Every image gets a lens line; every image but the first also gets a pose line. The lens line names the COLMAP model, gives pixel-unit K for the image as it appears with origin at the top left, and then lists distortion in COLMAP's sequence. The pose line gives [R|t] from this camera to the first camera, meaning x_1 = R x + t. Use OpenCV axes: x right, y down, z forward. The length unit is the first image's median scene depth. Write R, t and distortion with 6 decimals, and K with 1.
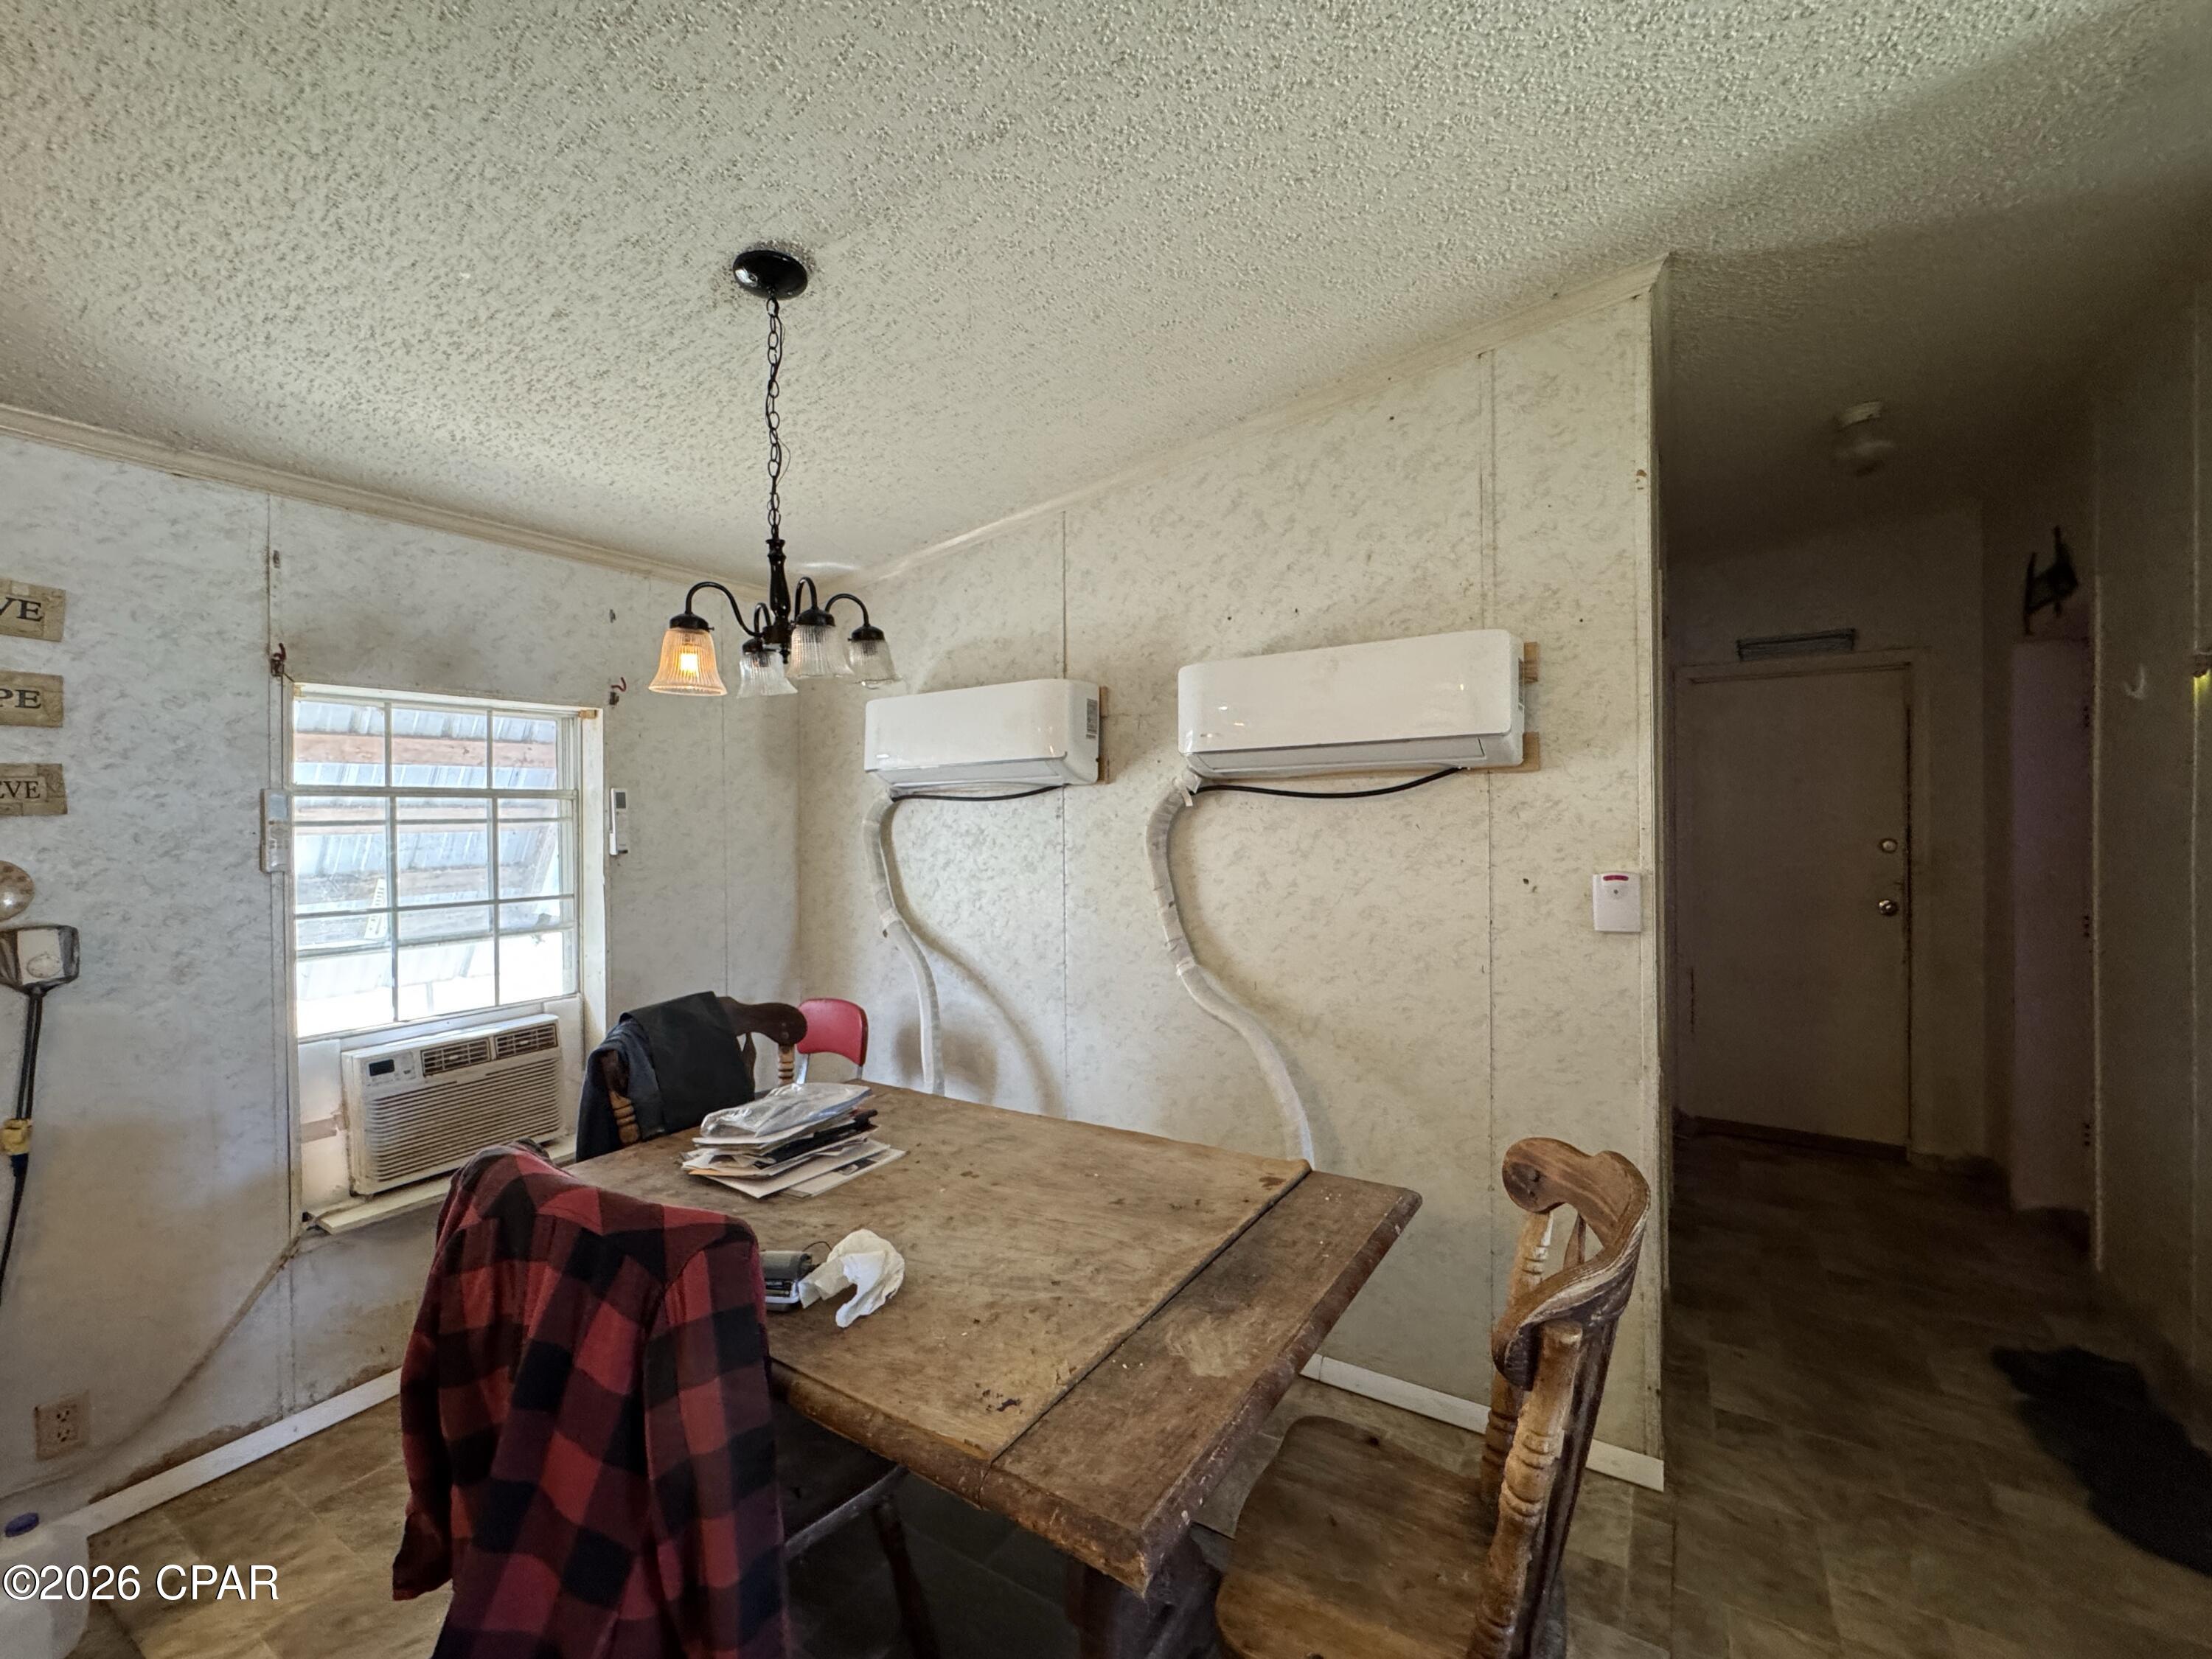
lens RADIAL K [[914.6, 0, 1106.0], [0, 914.6, 829.5], [0, 0, 1]] dist [-0.001265, 0.000102]
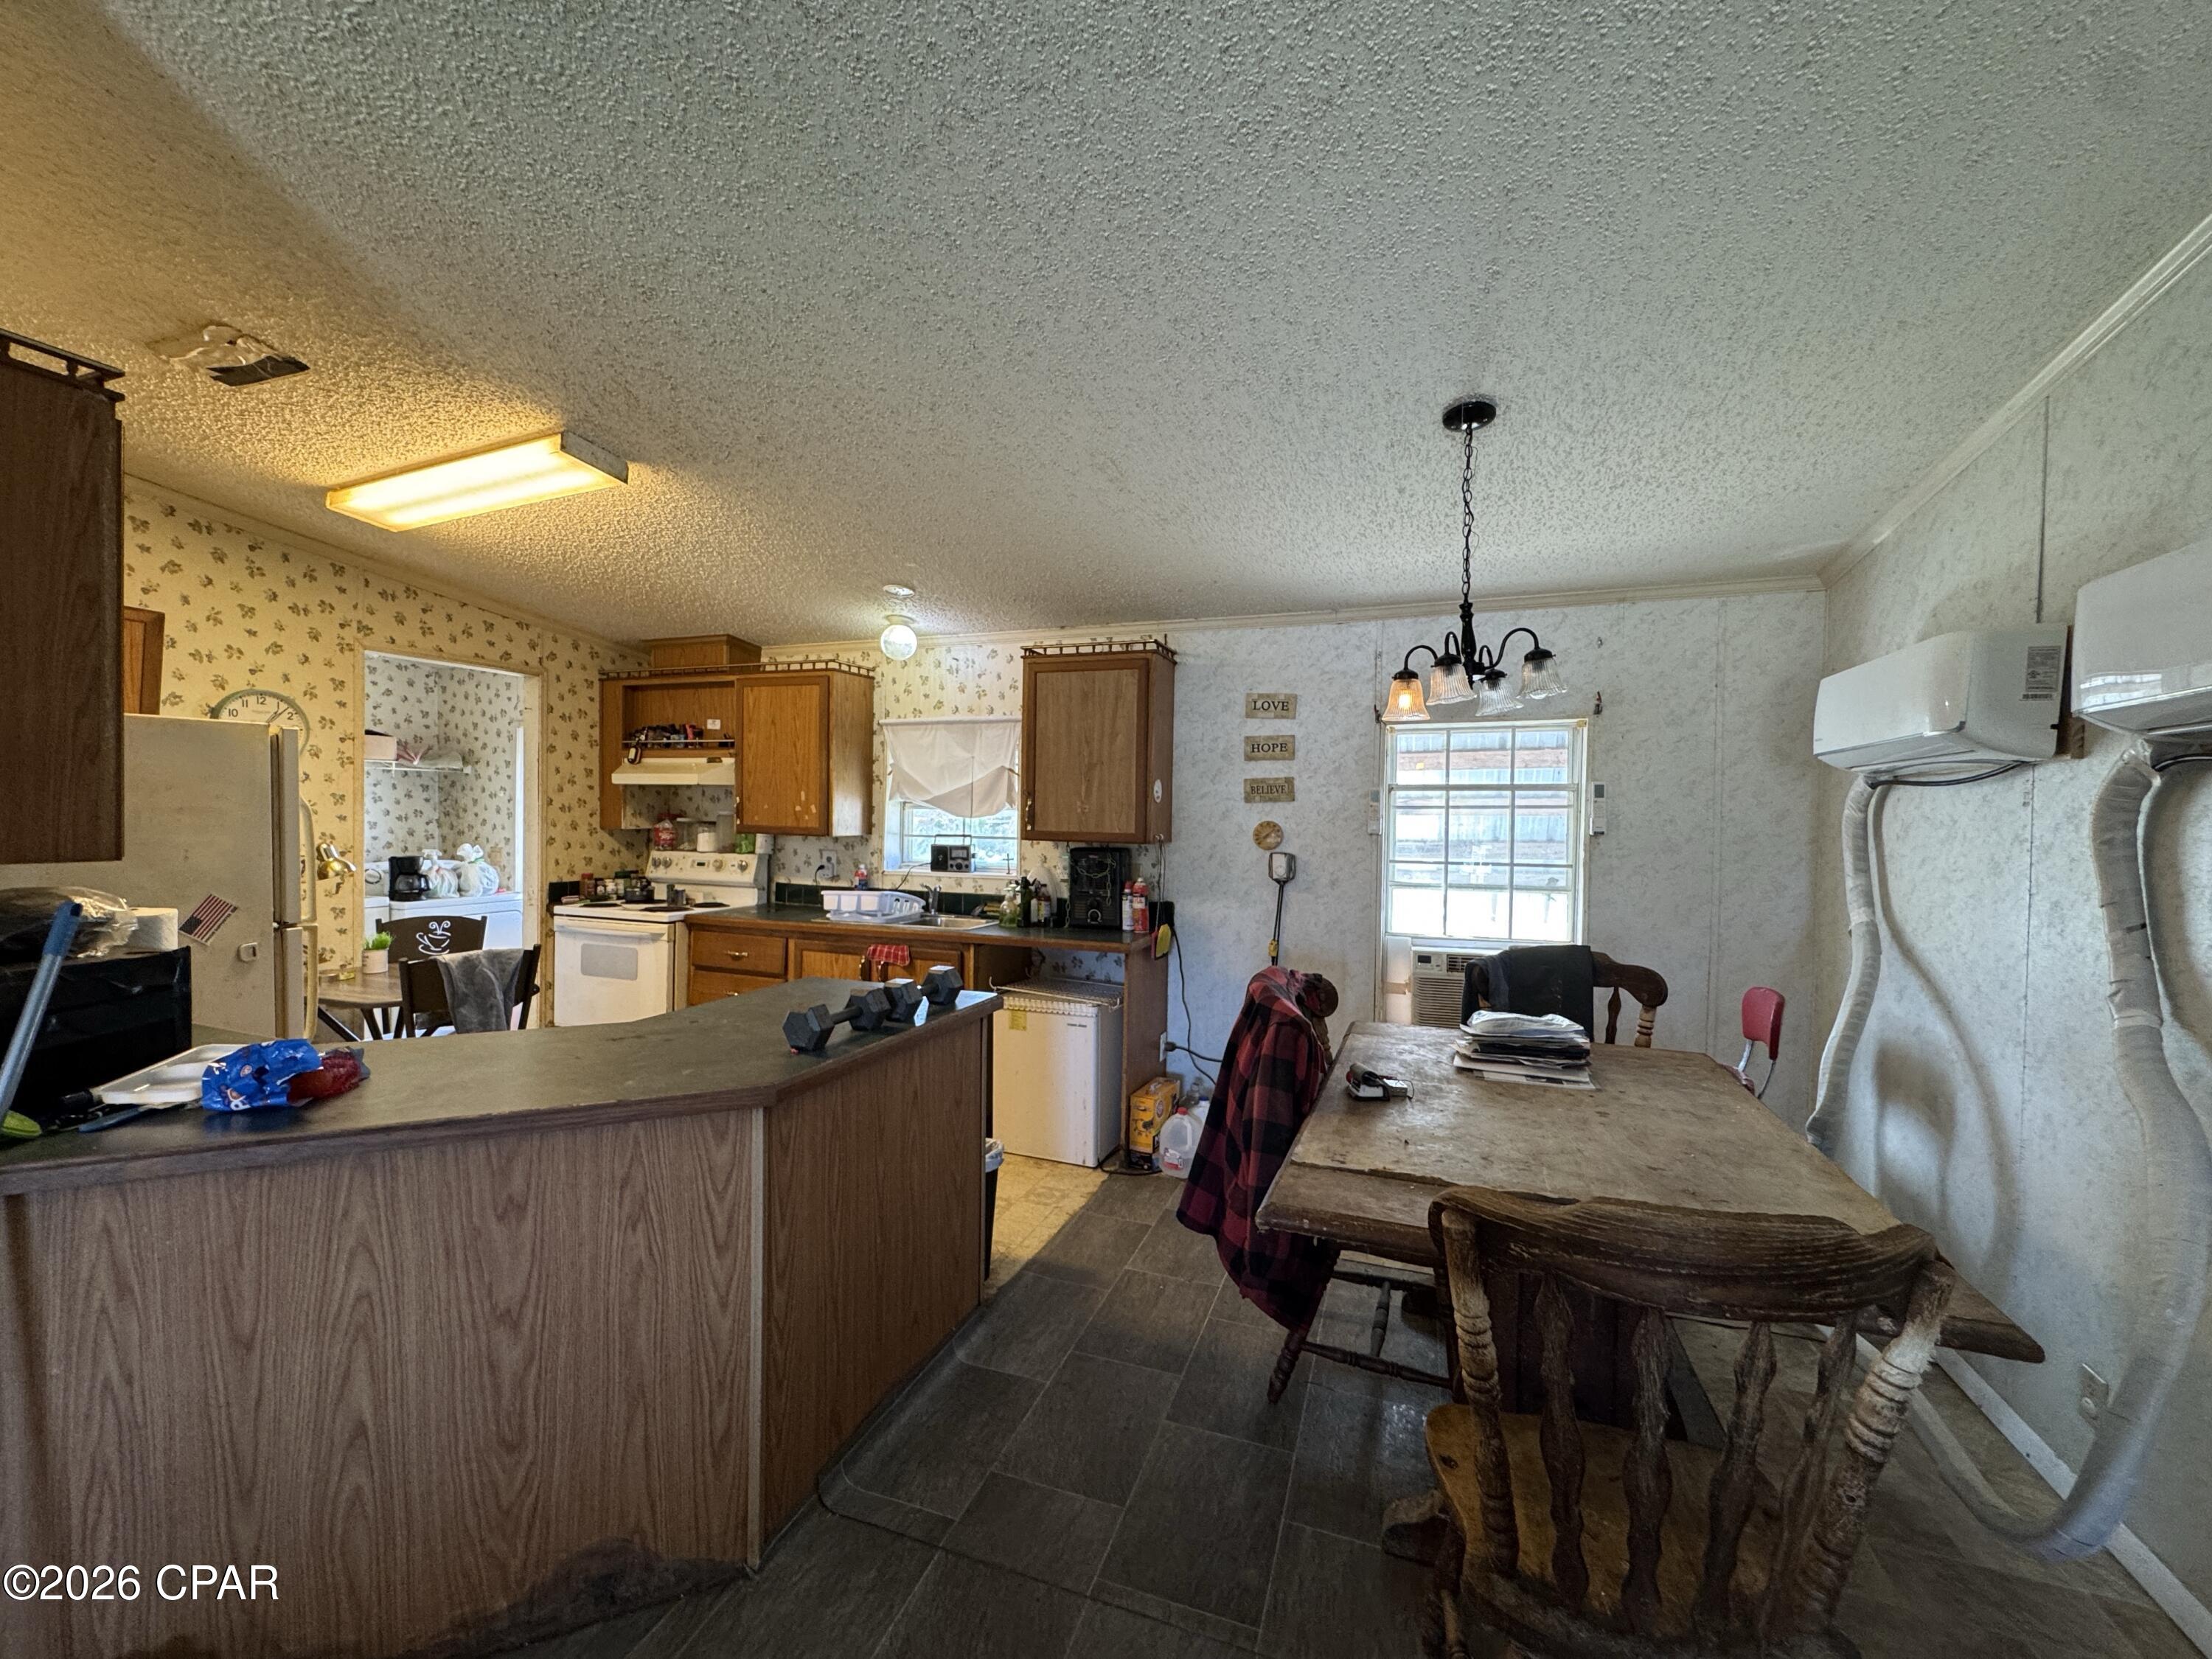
lens RADIAL K [[881.0, 0, 1106.0], [0, 881.0, 829.5], [0, 0, 1]] dist [-0.003205, 0.000170]
pose [[0.212806, 0.028347, -0.976683, 0.592120], [-0.023532, 0.999438, 0.023880, 0.008742], [0.976811, 0.017901, 0.213354, 0.117823]]
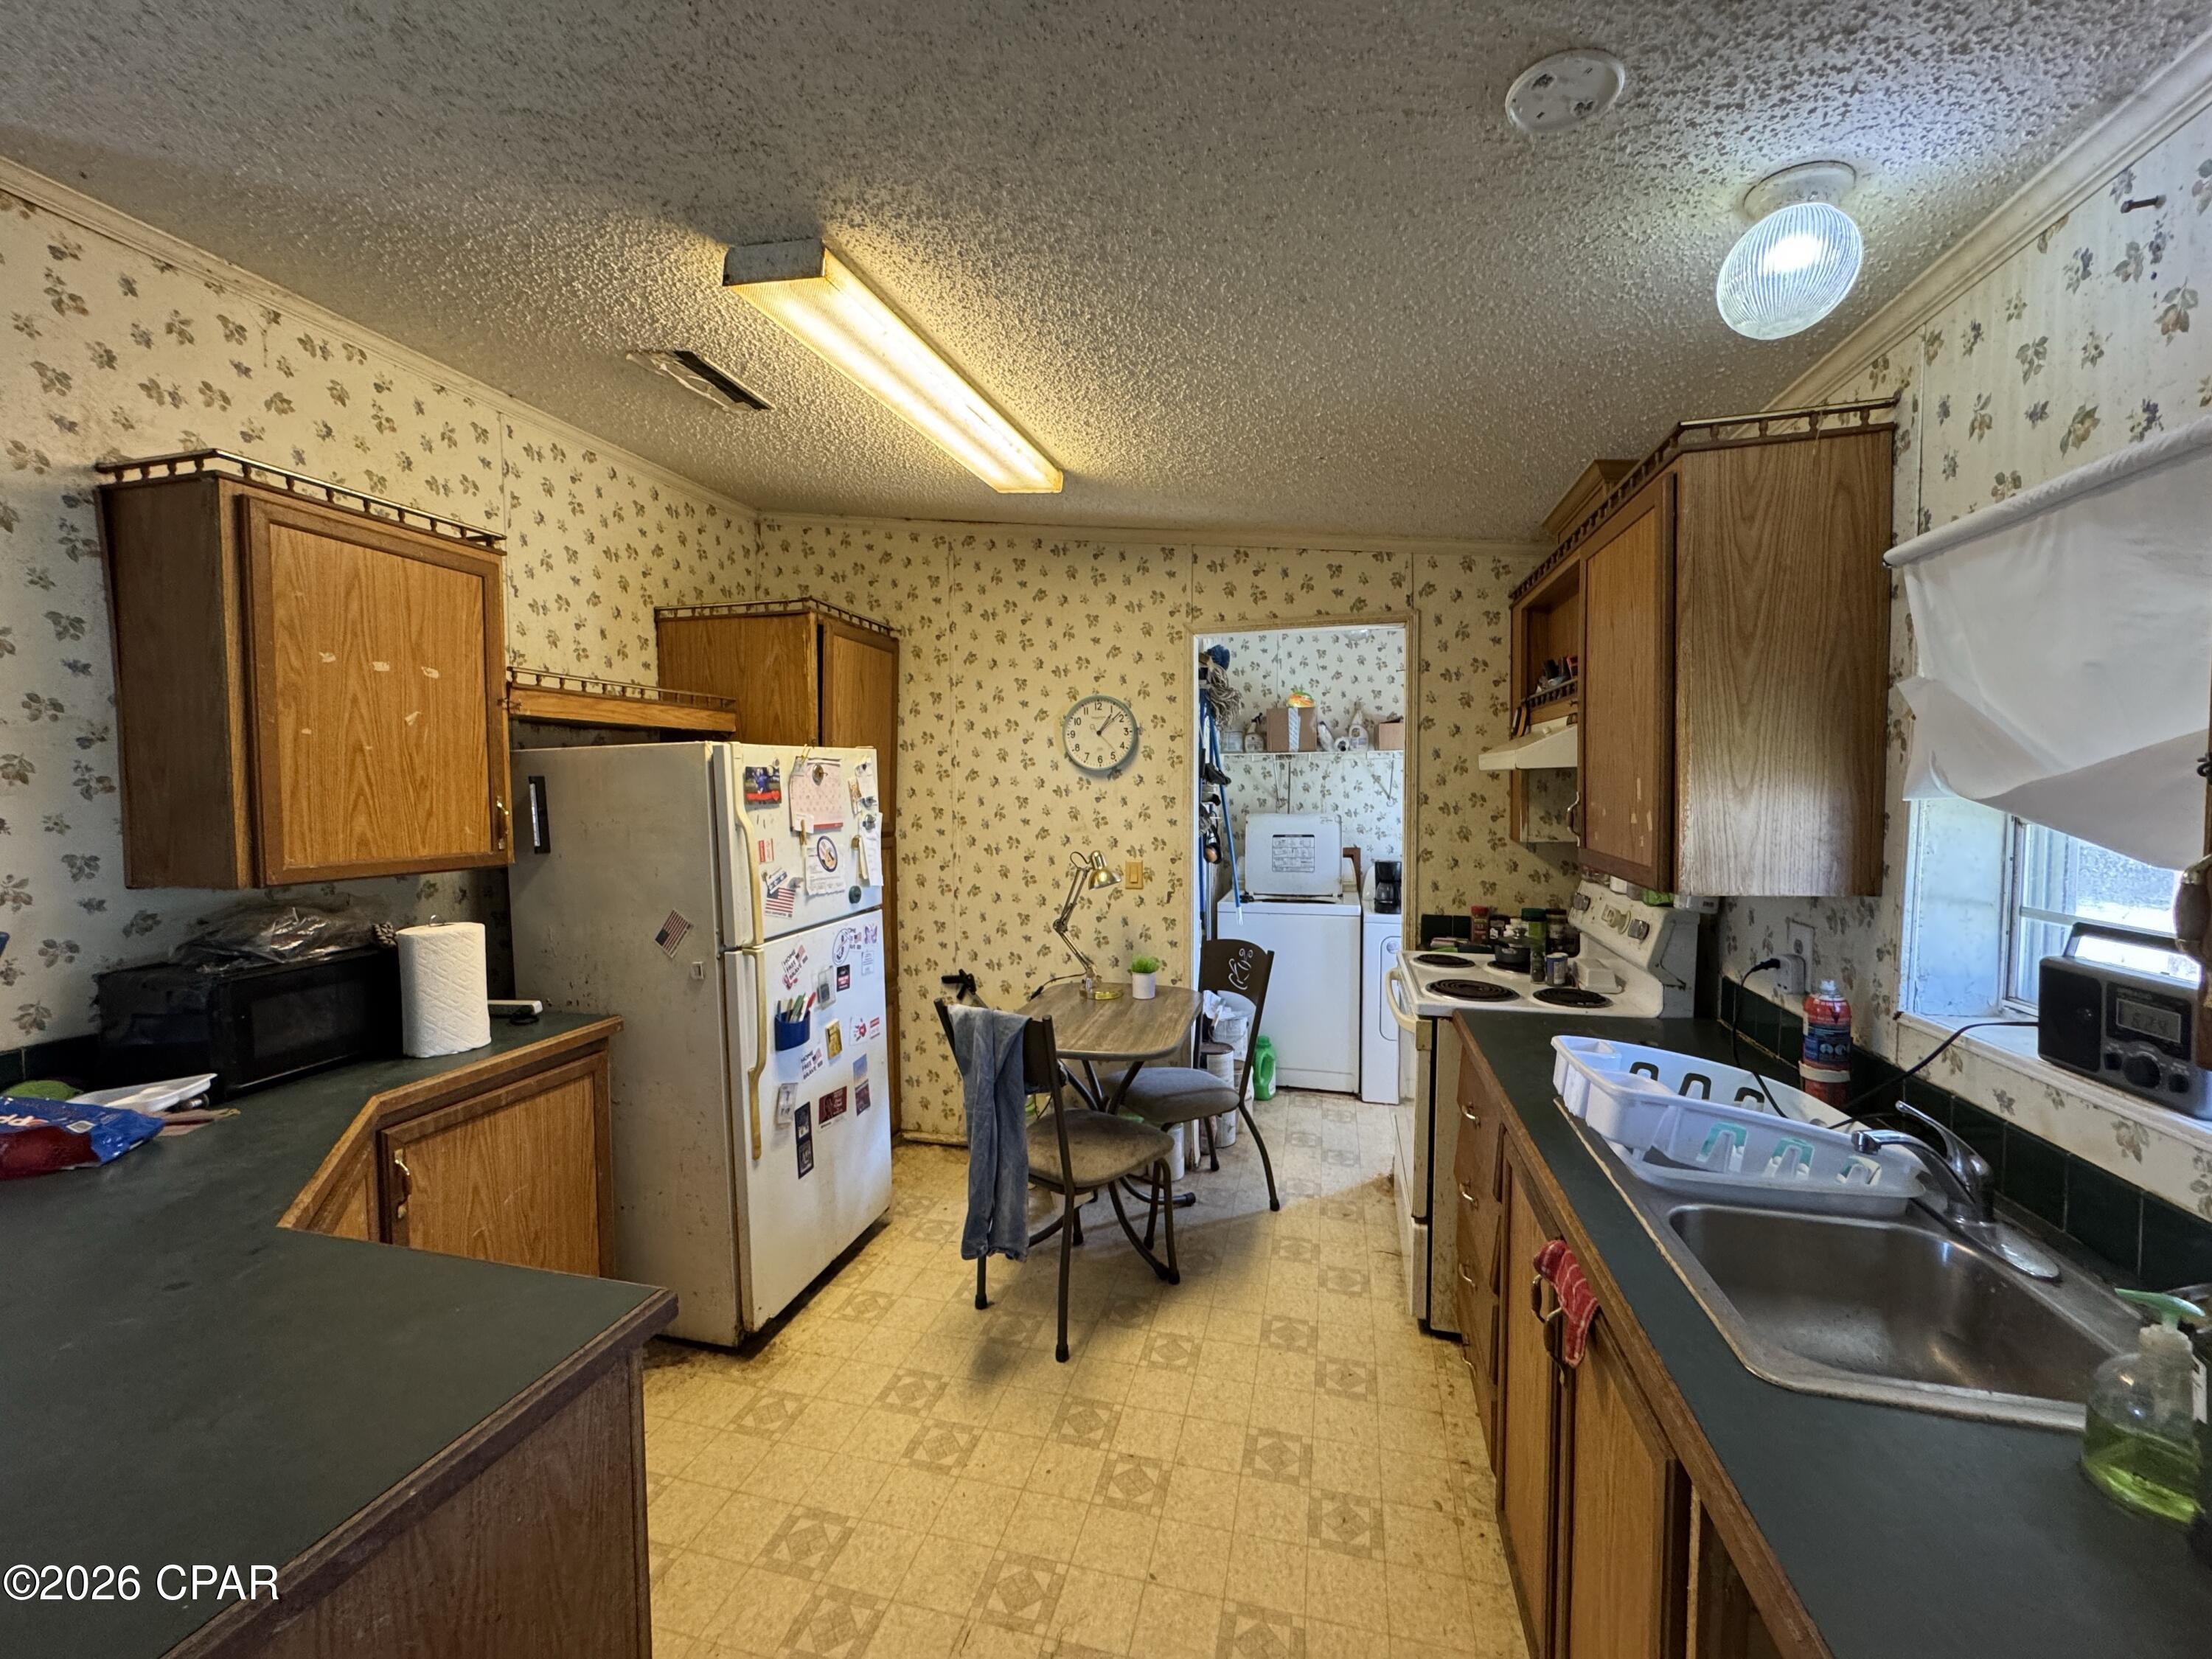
lens RADIAL K [[881.0, 0, 1106.0], [0, 881.0, 829.5], [0, 0, 1]] dist [-0.003205, 0.000170]
pose [[-0.947473, 0.032874, -0.318143, -0.656115], [0.014255, 0.998056, 0.060675, -0.020158], [0.319519, 0.052953, -0.946099, 0.462875]]
